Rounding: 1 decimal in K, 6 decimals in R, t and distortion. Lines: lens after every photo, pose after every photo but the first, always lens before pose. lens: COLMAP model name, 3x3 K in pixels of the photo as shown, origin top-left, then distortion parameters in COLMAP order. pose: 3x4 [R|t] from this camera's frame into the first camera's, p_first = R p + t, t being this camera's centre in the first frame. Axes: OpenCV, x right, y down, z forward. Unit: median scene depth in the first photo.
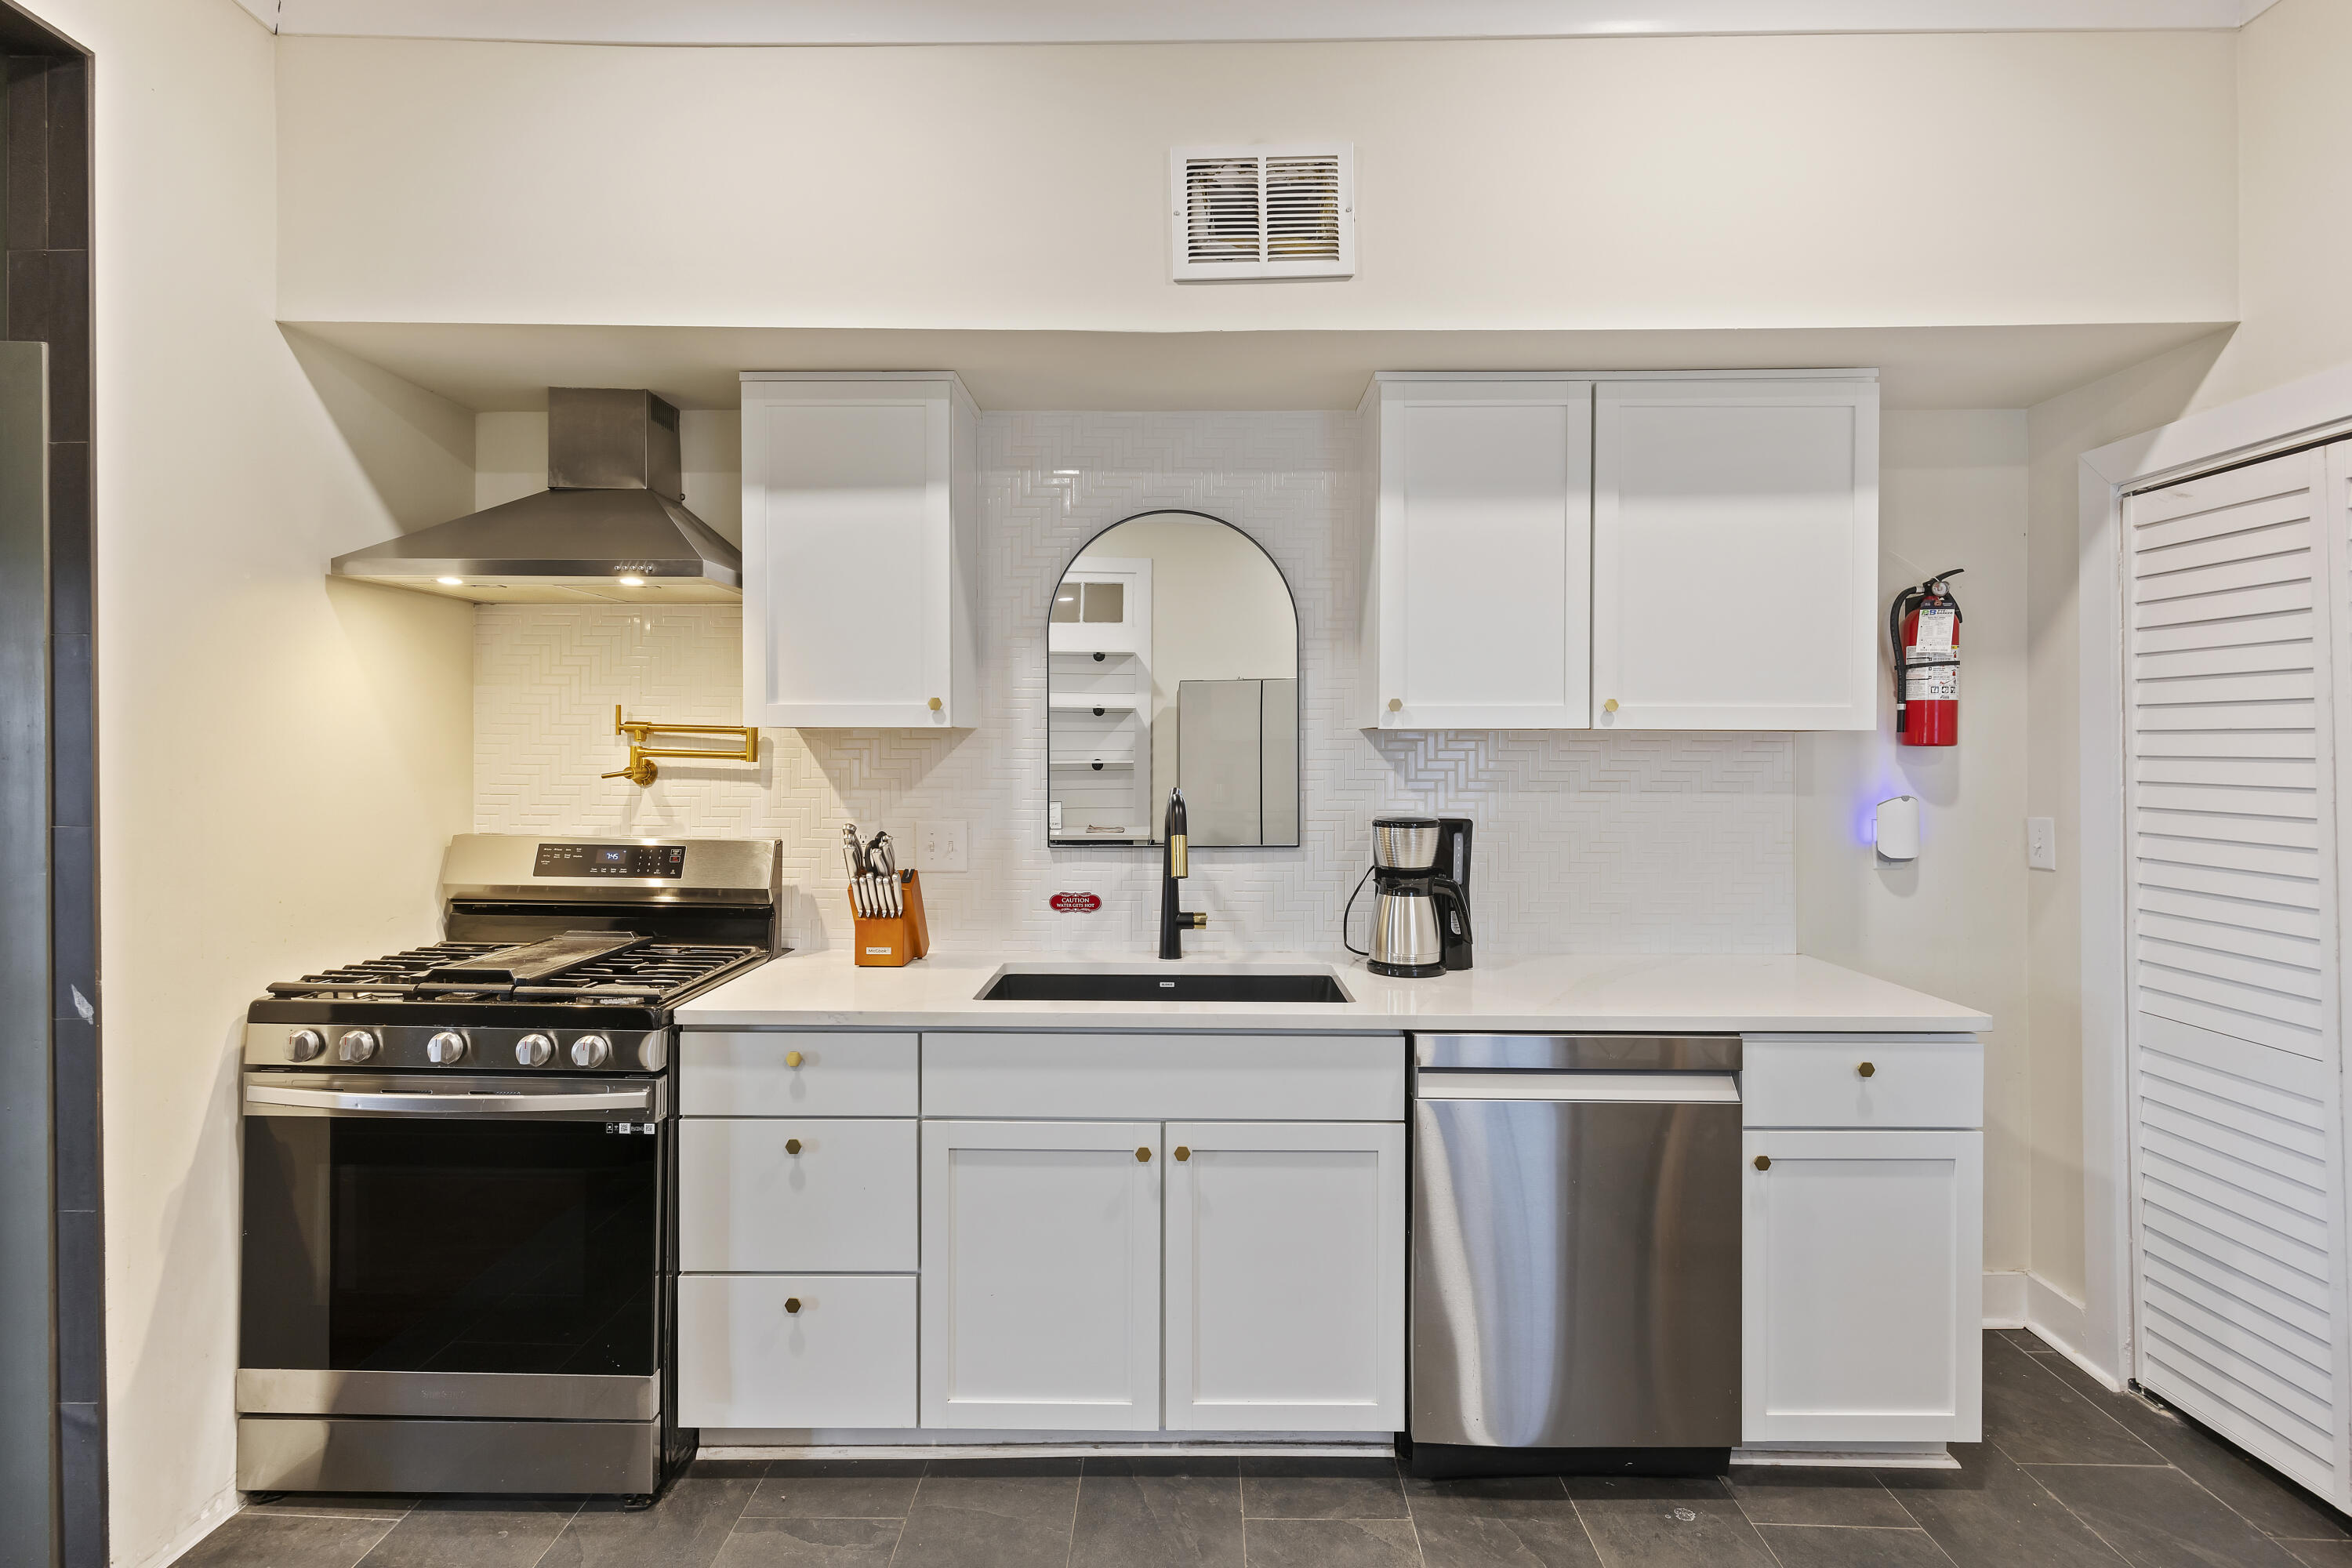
lens RADIAL K [[1148.8, 0, 1172.5], [0, 1148.8, 755.3], [0, 0, 1]] dist [-0.000264, 0.000498]
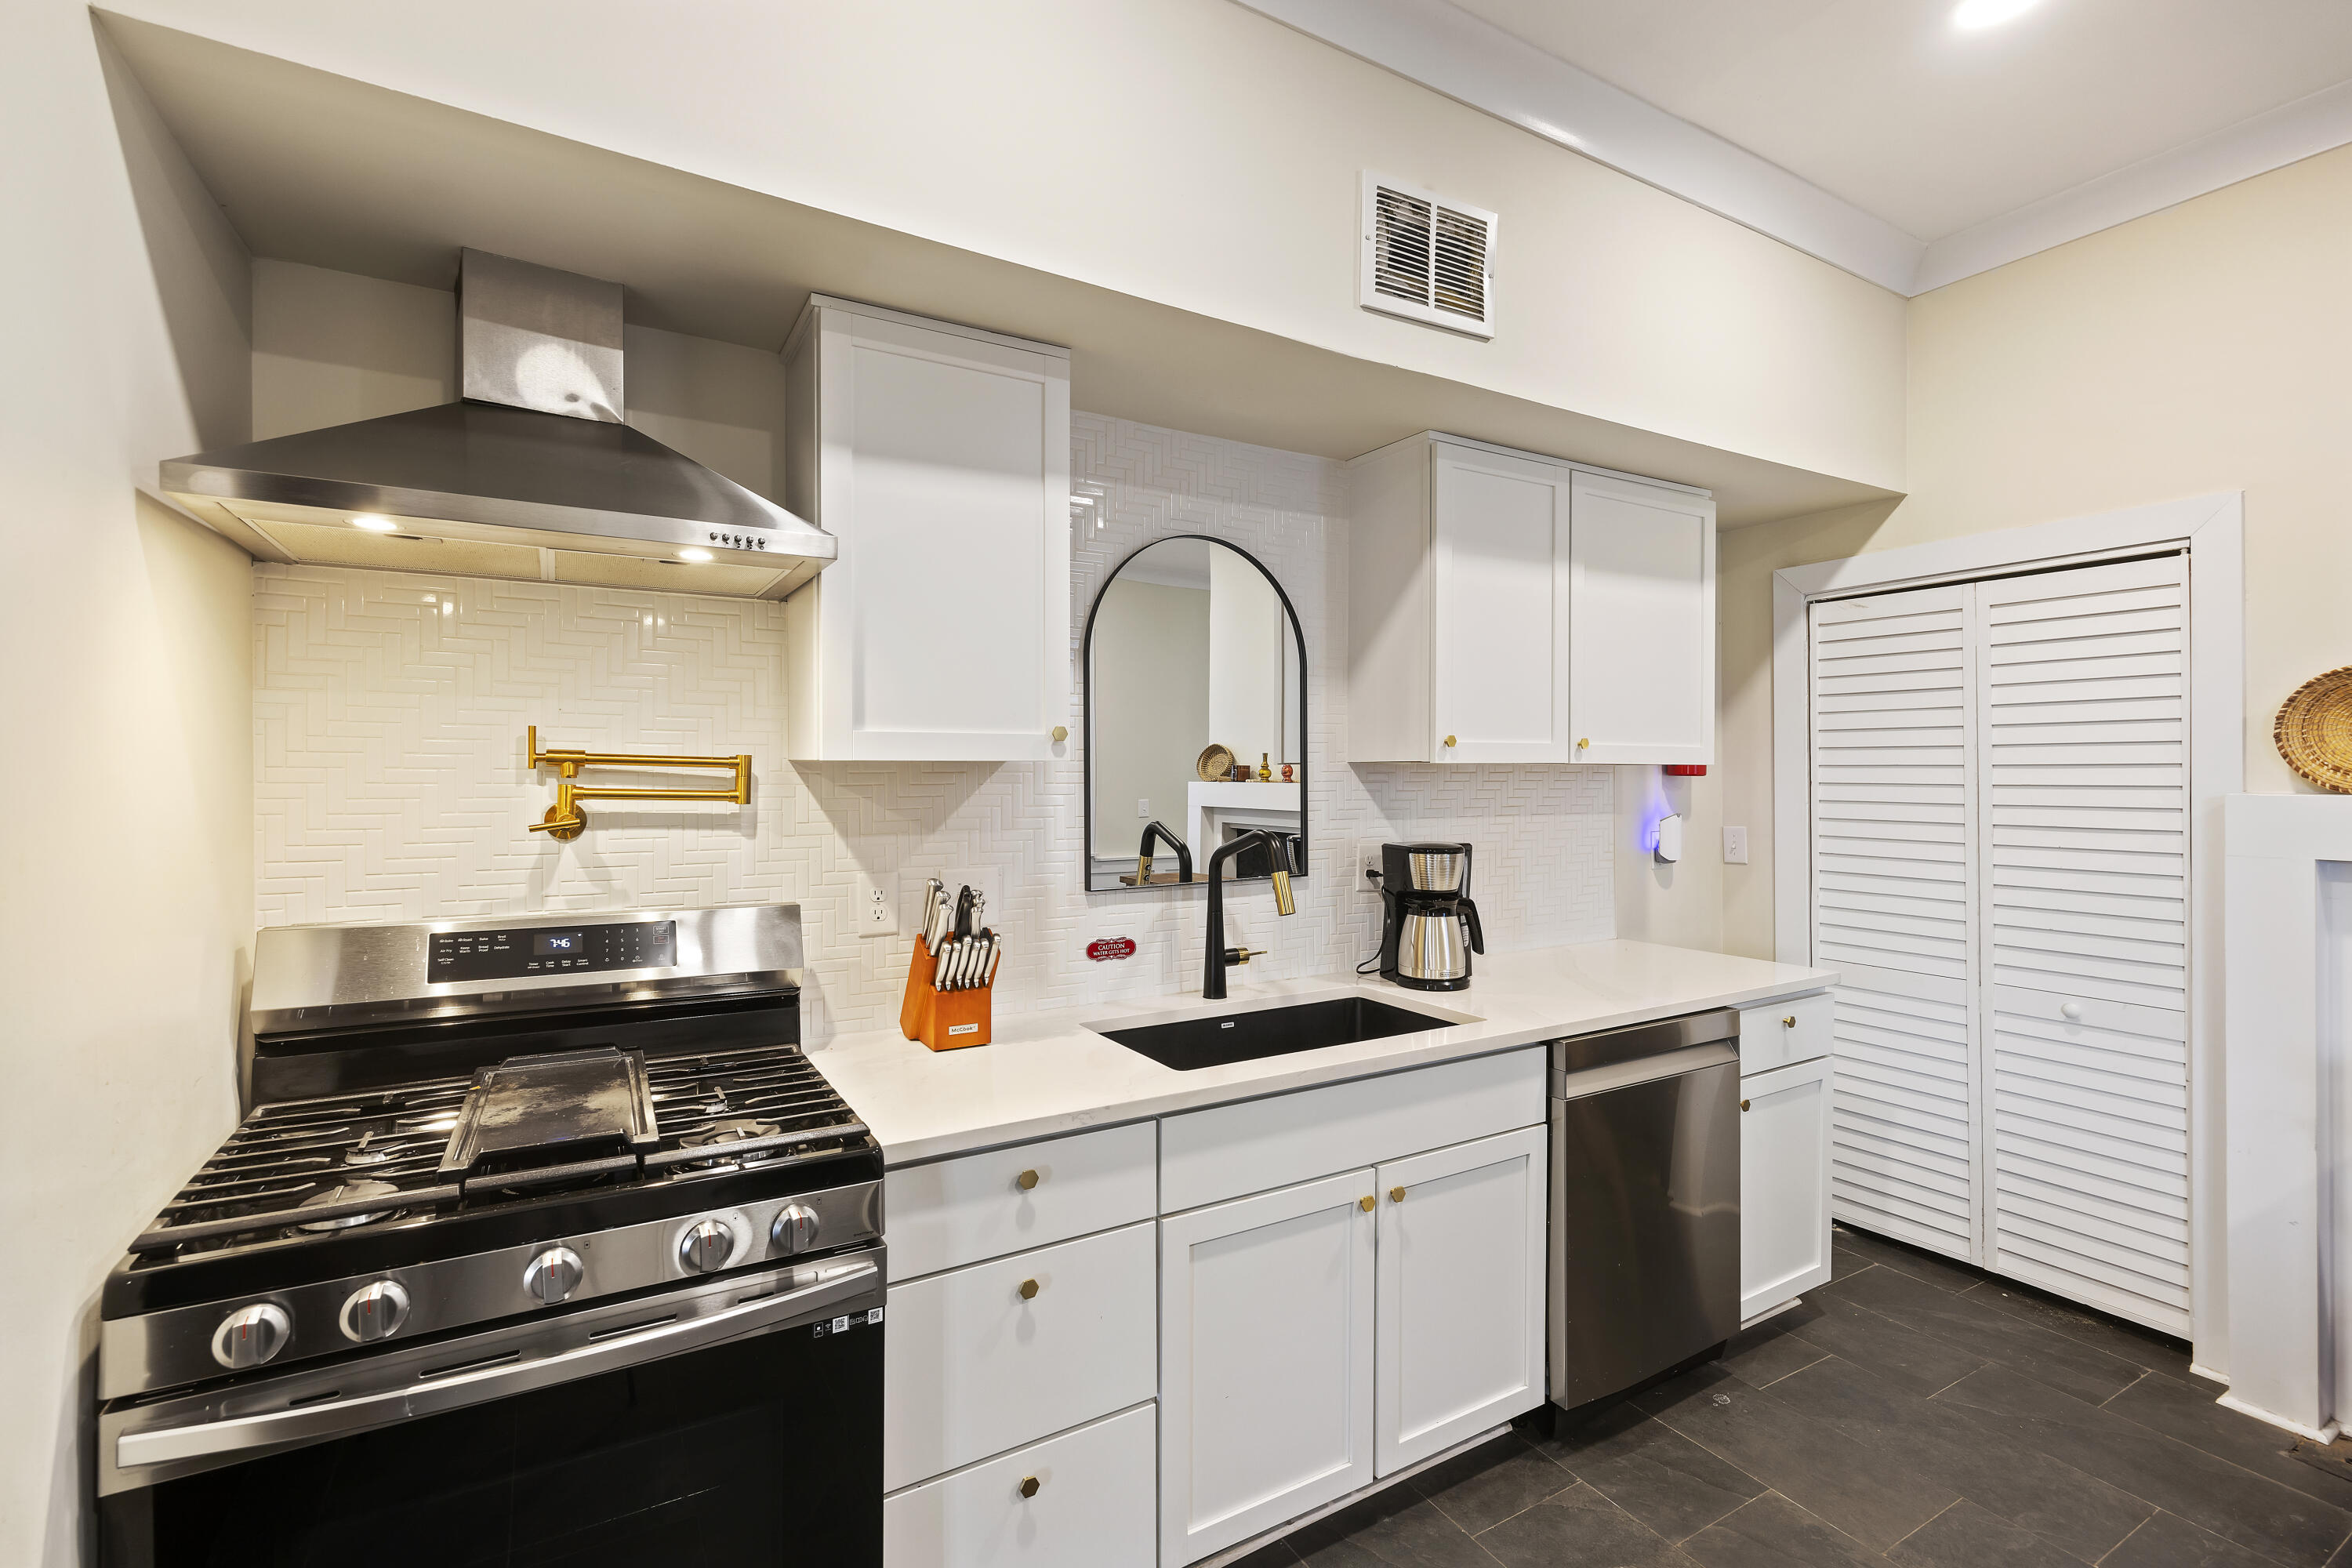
lens RADIAL K [[1038.1, 0, 1181.0], [0, 1038.1, 783.9], [0, 0, 1]] dist [-0.003225, 0.001263]
pose [[0.859806, -0.008984, 0.510542, -0.525442], [0.005362, 0.999949, 0.008567, -0.013577], [-0.510593, -0.004629, 0.859810, 0.286100]]
